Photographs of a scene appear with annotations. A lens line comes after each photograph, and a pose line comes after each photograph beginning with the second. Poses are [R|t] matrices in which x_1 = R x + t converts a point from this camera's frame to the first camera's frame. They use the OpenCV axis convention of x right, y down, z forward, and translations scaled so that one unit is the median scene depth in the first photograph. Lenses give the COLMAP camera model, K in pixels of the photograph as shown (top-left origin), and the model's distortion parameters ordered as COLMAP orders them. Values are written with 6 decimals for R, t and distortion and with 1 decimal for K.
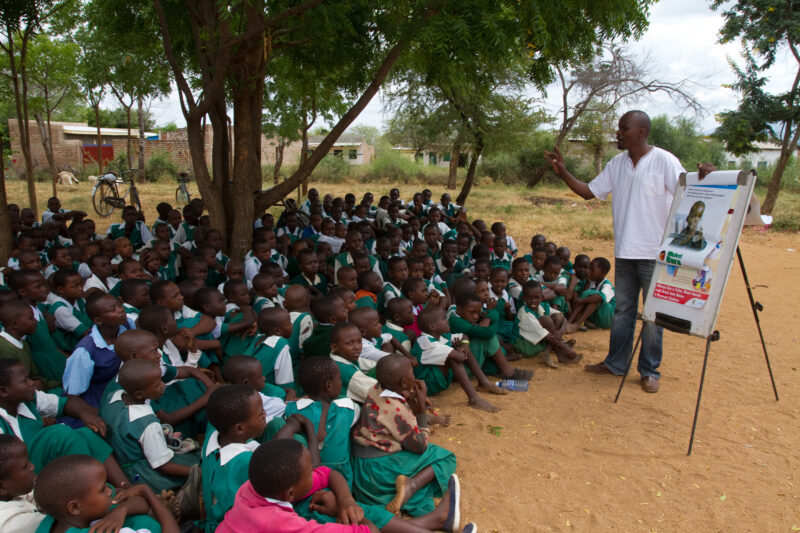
lens RADIAL K [[684.0, 0, 407.4], [0, 684.0, 267.8], [0, 0, 1]] dist [-0.076794, 0.043524]
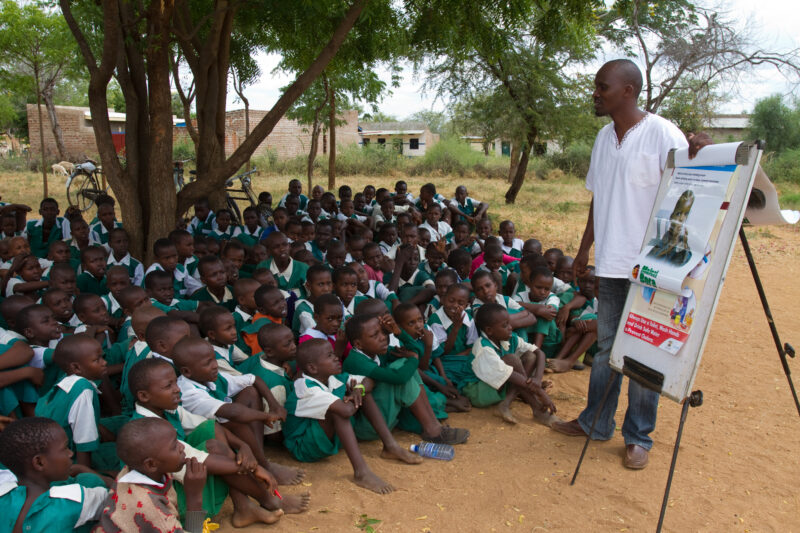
lens RADIAL K [[782.9, 0, 392.1], [0, 782.9, 263.6], [0, 0, 1]] dist [-0.052313, 0.000000]
pose [[0.994065, 0.013945, -0.107889, 0.165531], [-0.015374, 0.999805, -0.012430, -0.009811], [0.107695, 0.014014, 0.994085, 0.154731]]
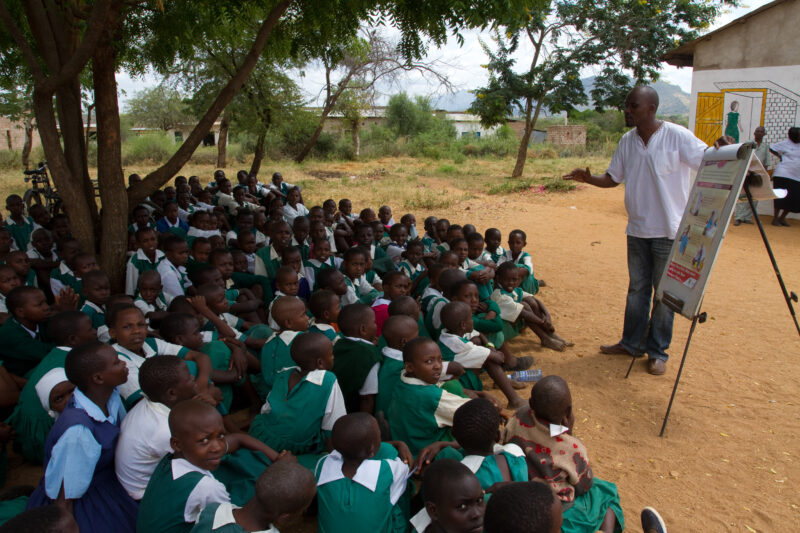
lens RADIAL K [[633.7, 0, 399.3], [0, 633.7, 269.7], [0, 0, 1]] dist [-0.077307, 0.014045]
pose [[0.927289, -0.095212, 0.362036, -0.300607], [0.076025, 0.994858, 0.066912, -0.047821], [-0.366546, -0.034523, 0.929759, 0.240256]]
